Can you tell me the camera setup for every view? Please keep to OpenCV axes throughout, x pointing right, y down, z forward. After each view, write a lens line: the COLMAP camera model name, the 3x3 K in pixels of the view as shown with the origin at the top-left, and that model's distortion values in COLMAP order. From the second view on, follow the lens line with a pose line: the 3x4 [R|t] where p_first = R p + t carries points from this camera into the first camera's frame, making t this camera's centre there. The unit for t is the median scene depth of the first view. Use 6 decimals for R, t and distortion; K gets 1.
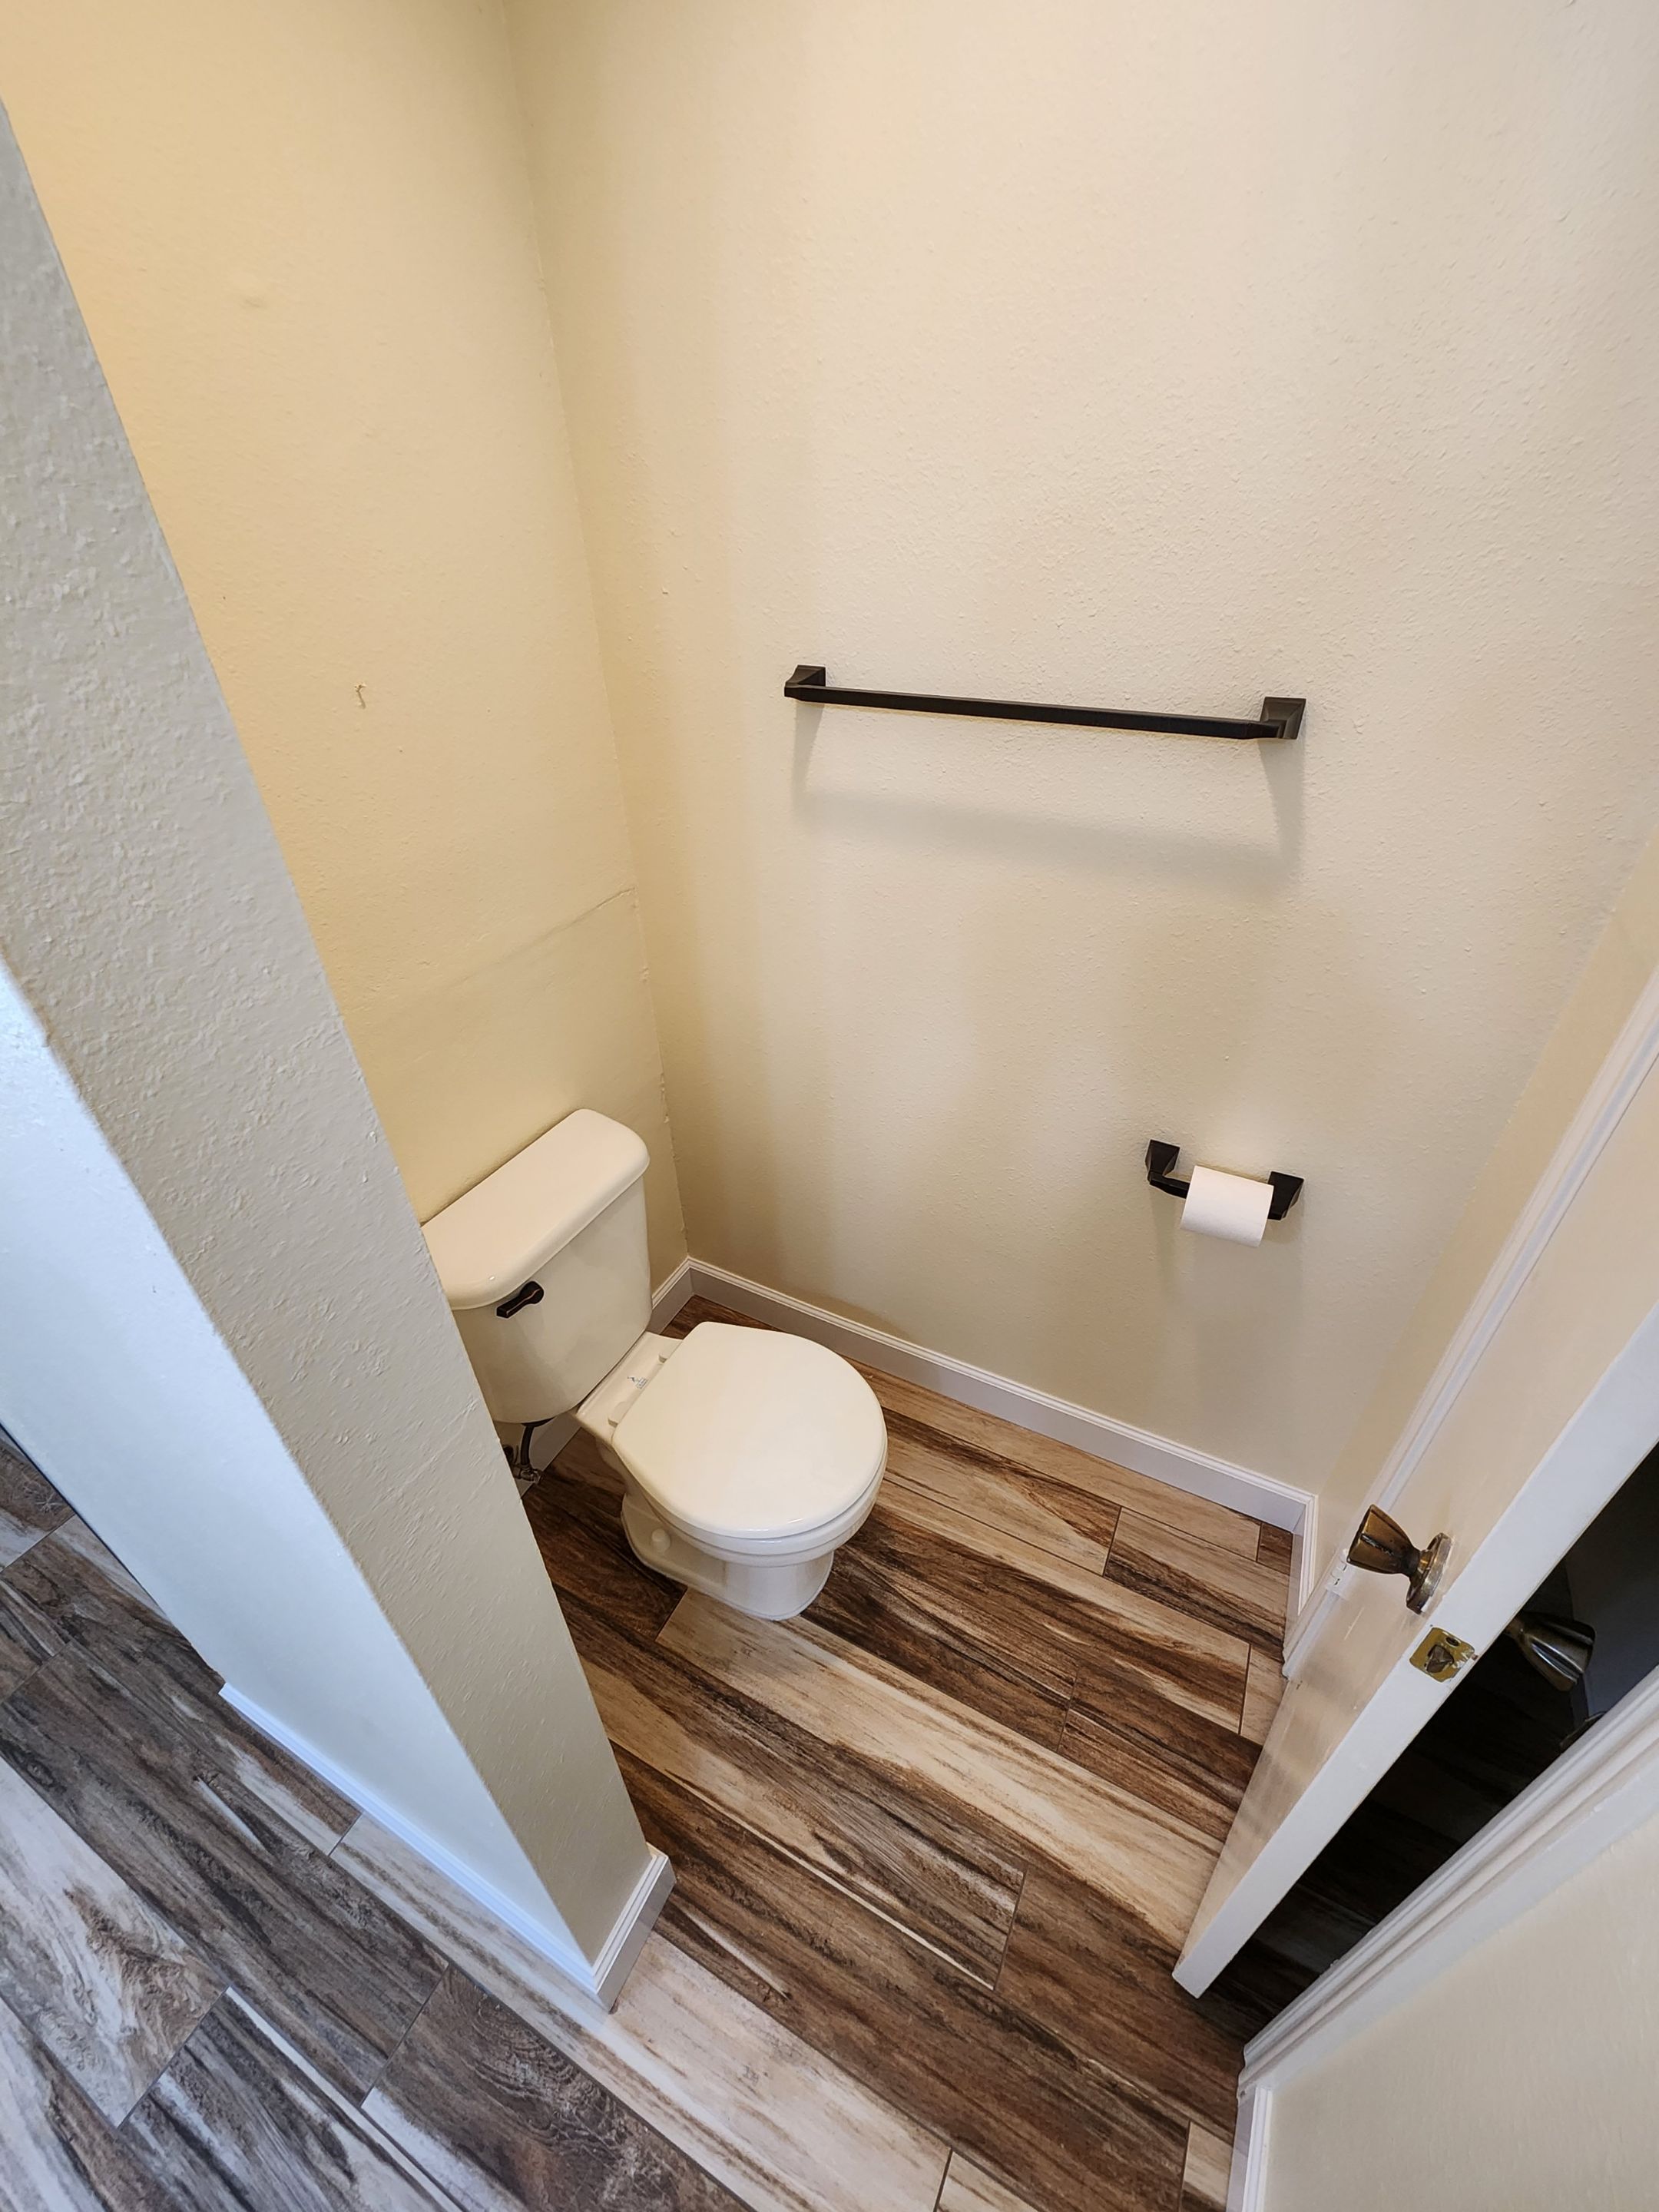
lens RADIAL K [[896.1, 0, 832.8], [0, 896.1, 1101.7], [0, 0, 1]] dist [0.000262, -0.003793]
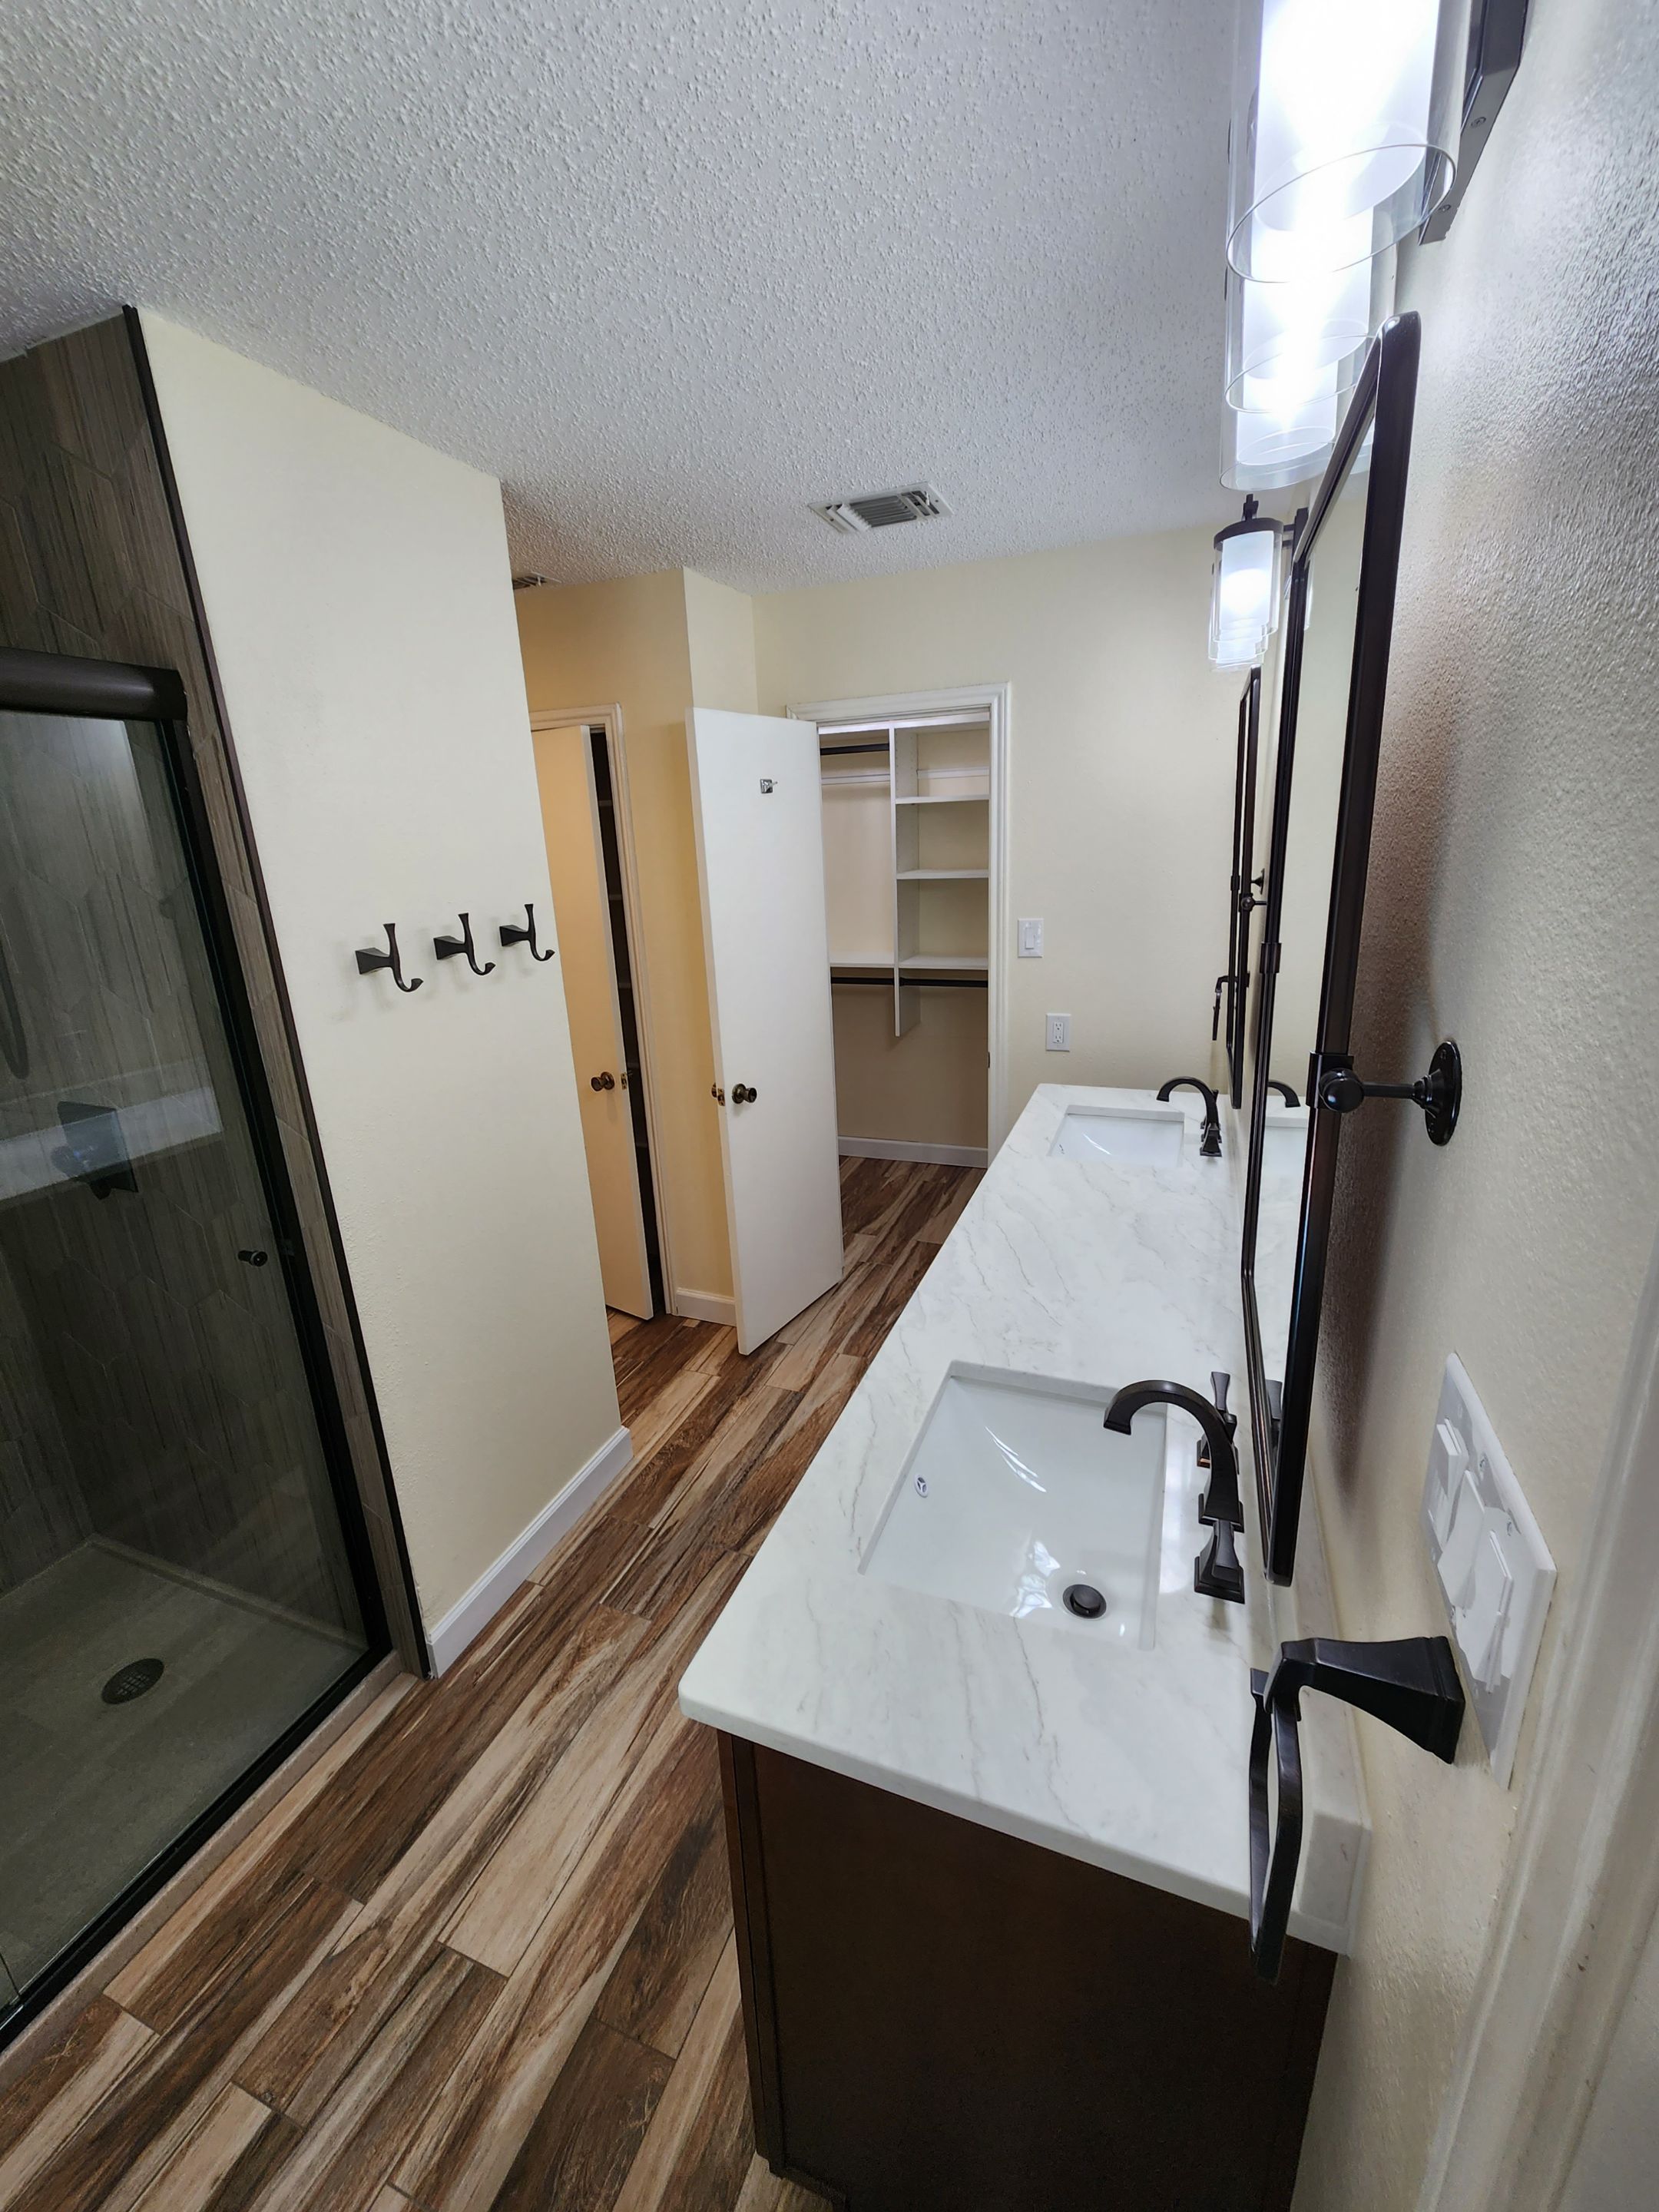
lens RADIAL K [[896.1, 0, 832.8], [0, 896.1, 1101.7], [0, 0, 1]] dist [0.000262, -0.003793]
pose [[-0.100910, -0.260594, 0.960160, -2.151513], [0.606105, 0.749217, 0.267043, 0.054844], [-0.788958, 0.608905, 0.082344, -0.117703]]
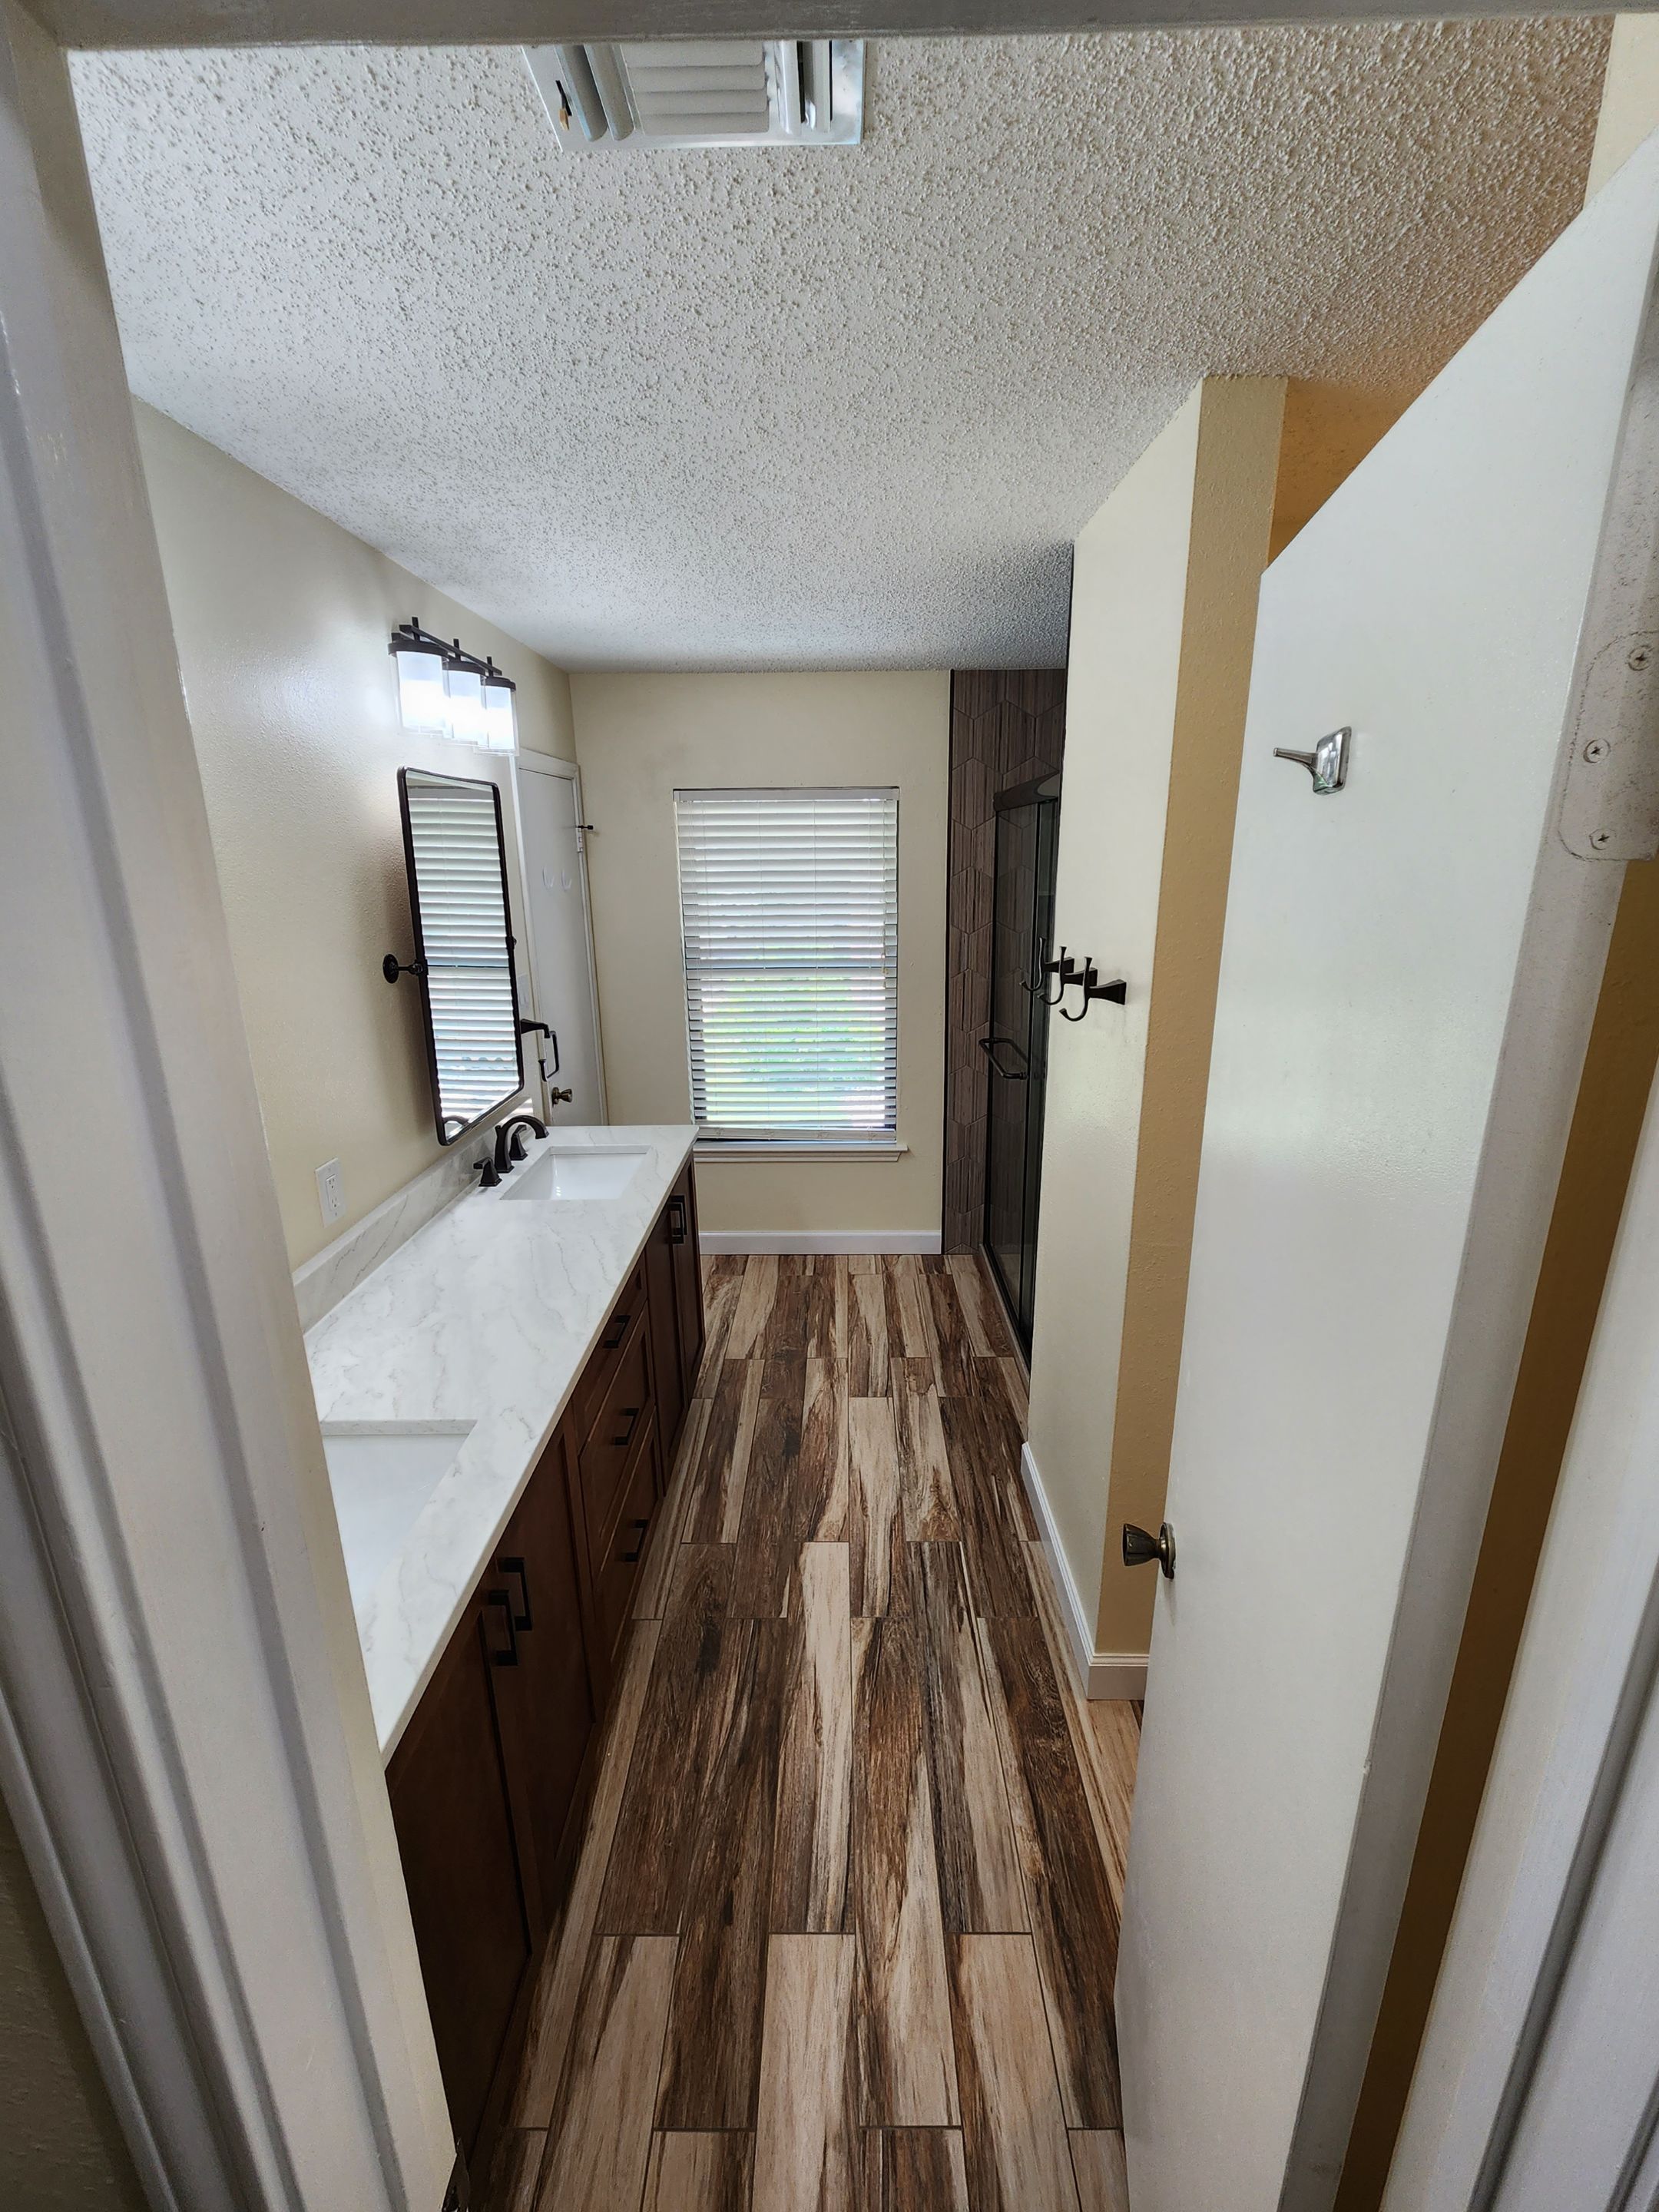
lens RADIAL K [[896.1, 0, 832.8], [0, 896.1, 1101.7], [0, 0, 1]] dist [0.000262, -0.003793]
pose [[0.446932, 0.255854, -0.857199, 0.669520], [-0.510035, 0.860104, -0.009204, 0.301667], [0.734926, 0.441315, 0.514903, -0.692776]]
